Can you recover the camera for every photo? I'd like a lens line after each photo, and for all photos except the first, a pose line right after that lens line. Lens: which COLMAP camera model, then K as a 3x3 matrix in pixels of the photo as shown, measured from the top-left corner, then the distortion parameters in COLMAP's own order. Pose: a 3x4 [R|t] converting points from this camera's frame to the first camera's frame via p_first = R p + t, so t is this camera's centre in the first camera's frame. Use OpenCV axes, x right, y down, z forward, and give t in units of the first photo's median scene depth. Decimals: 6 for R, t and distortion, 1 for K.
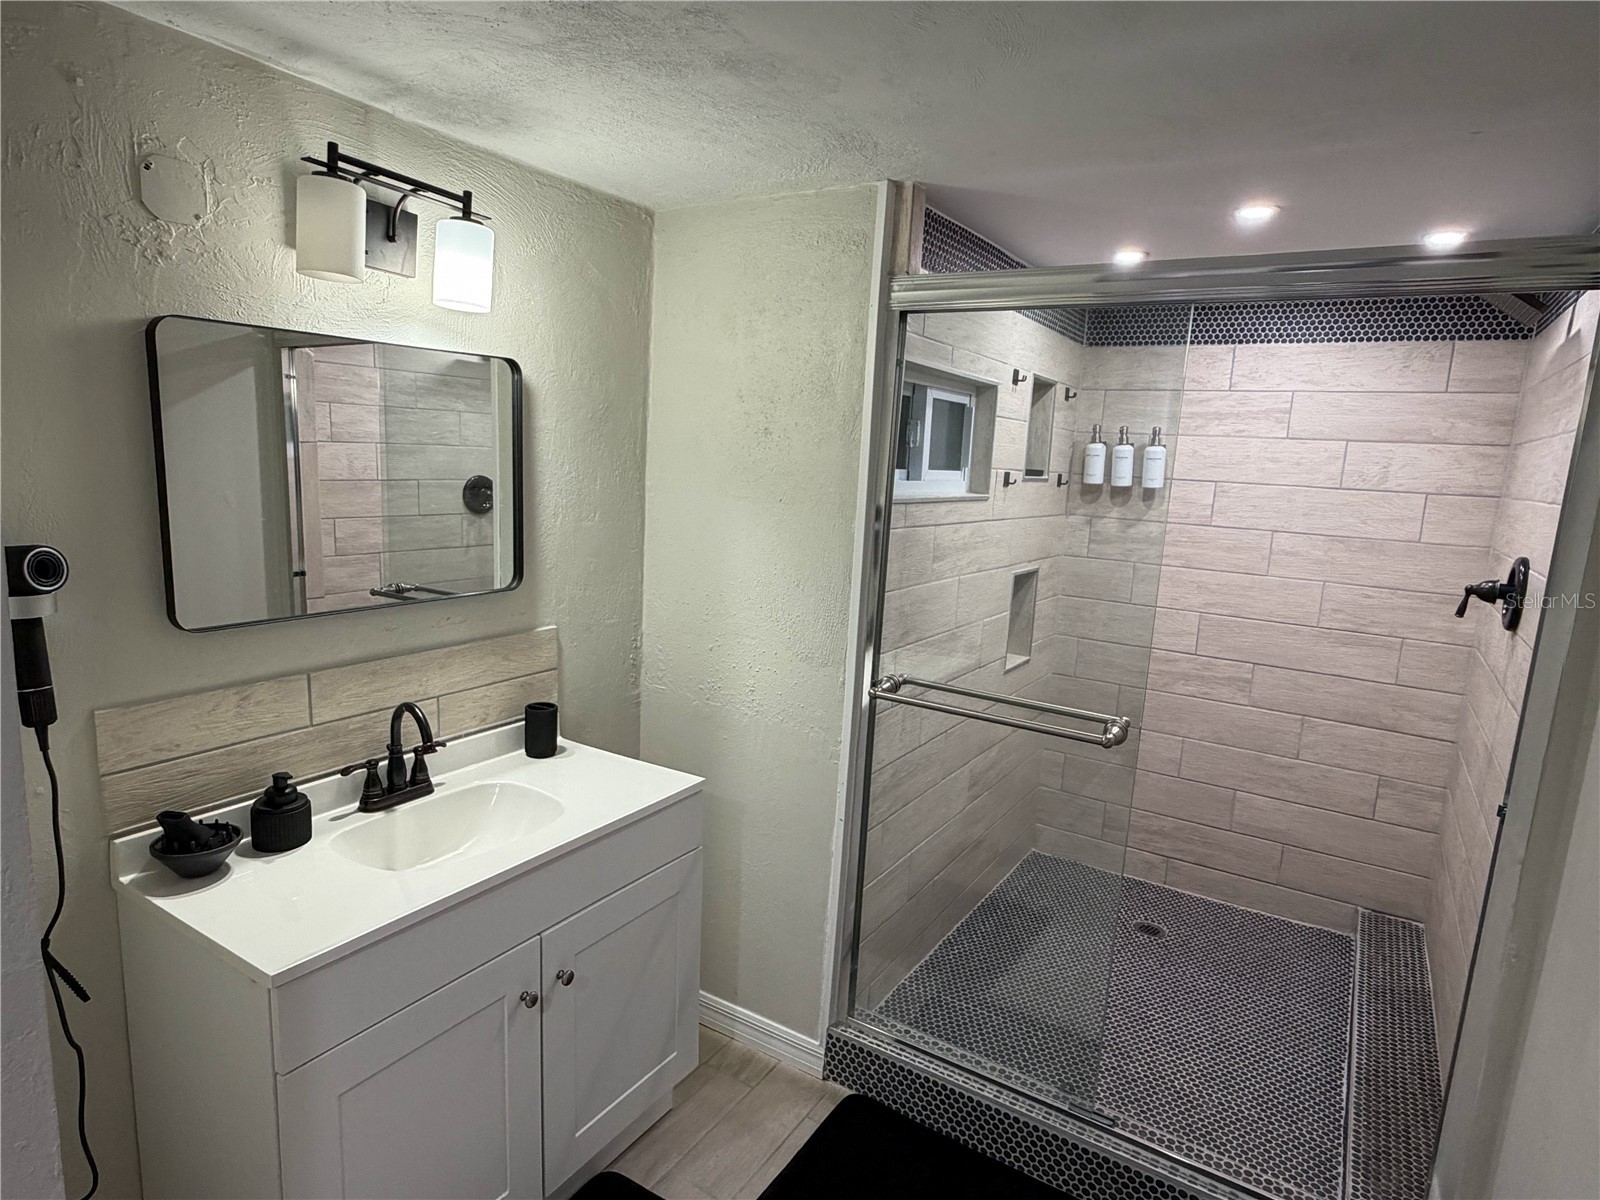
lens RADIAL K [[896.9, 0, 802.7], [0, 896.9, 602.0], [0, 0, 1]] dist [0.000309, 0.002472]
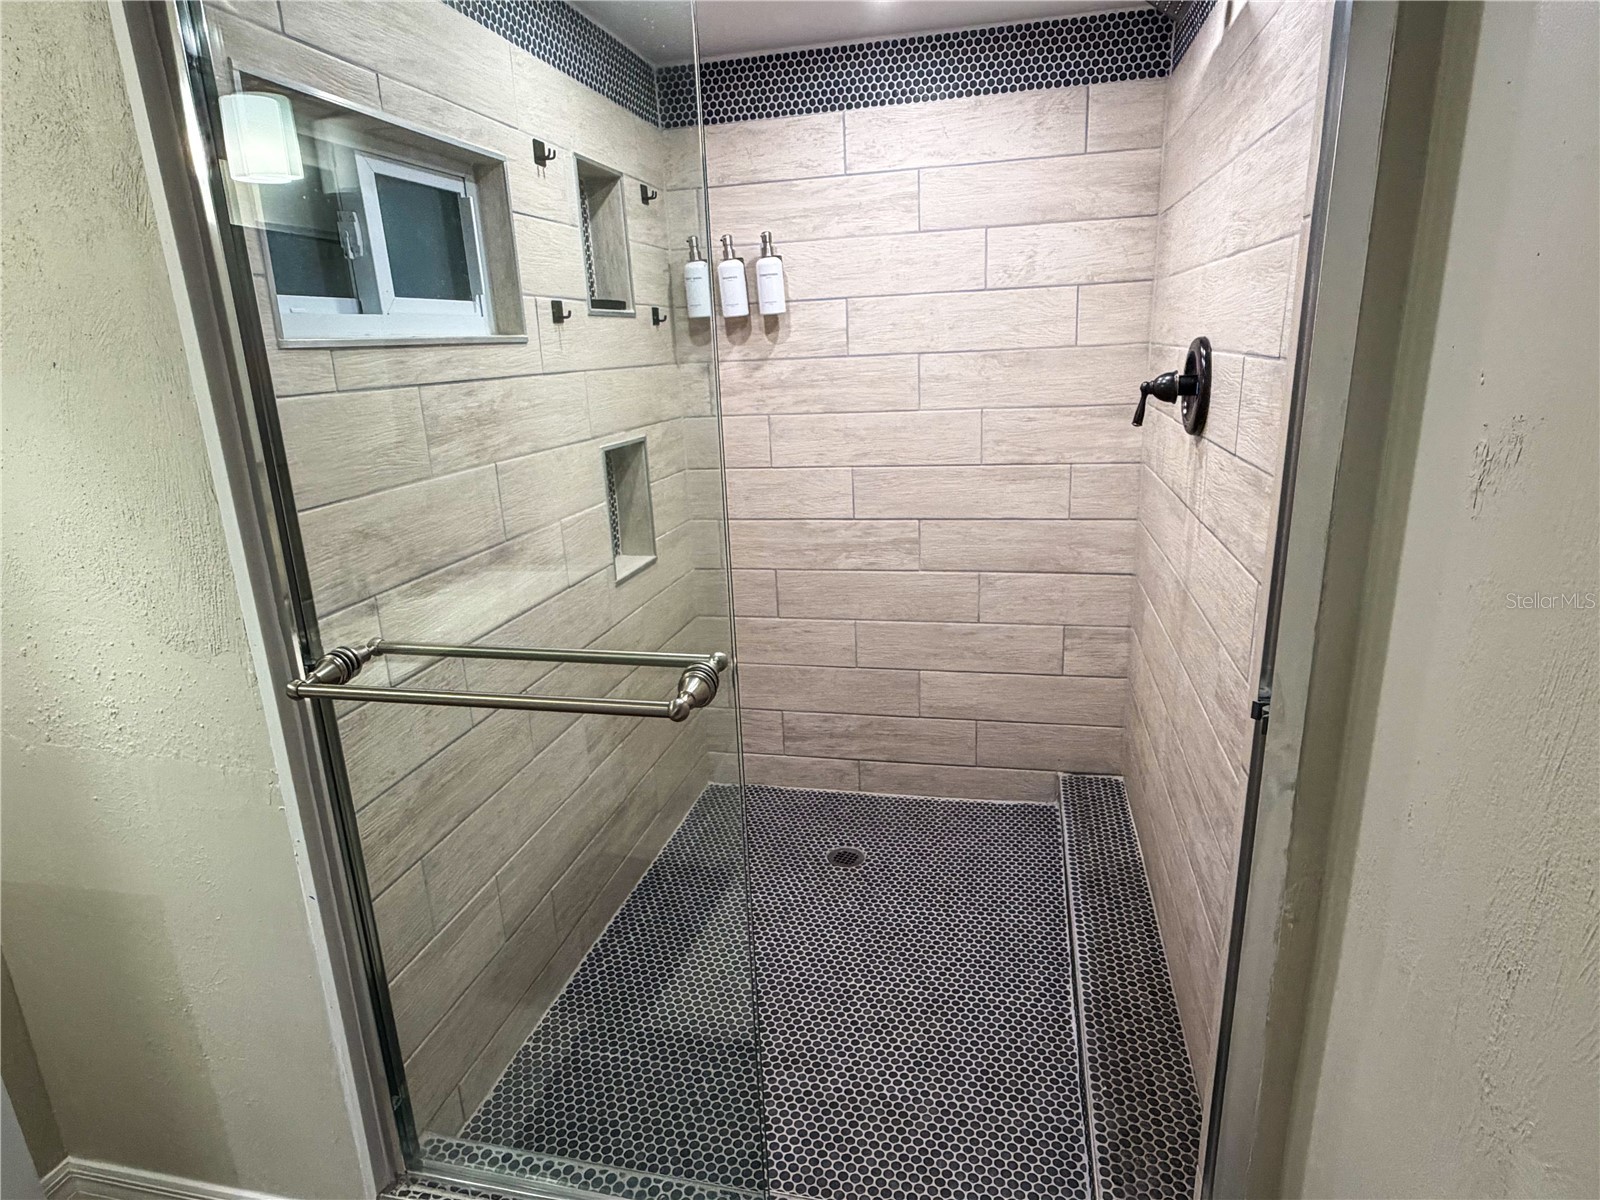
lens RADIAL K [[896.9, 0, 799.1], [0, 896.9, 598.4], [0, 0, 1]] dist [0.000309, 0.002472]
pose [[0.939676, -0.181578, 0.289894, 0.157350], [0.146094, 0.979334, 0.139859, 0.008860], [-0.309299, -0.089070, 0.946784, 0.263706]]
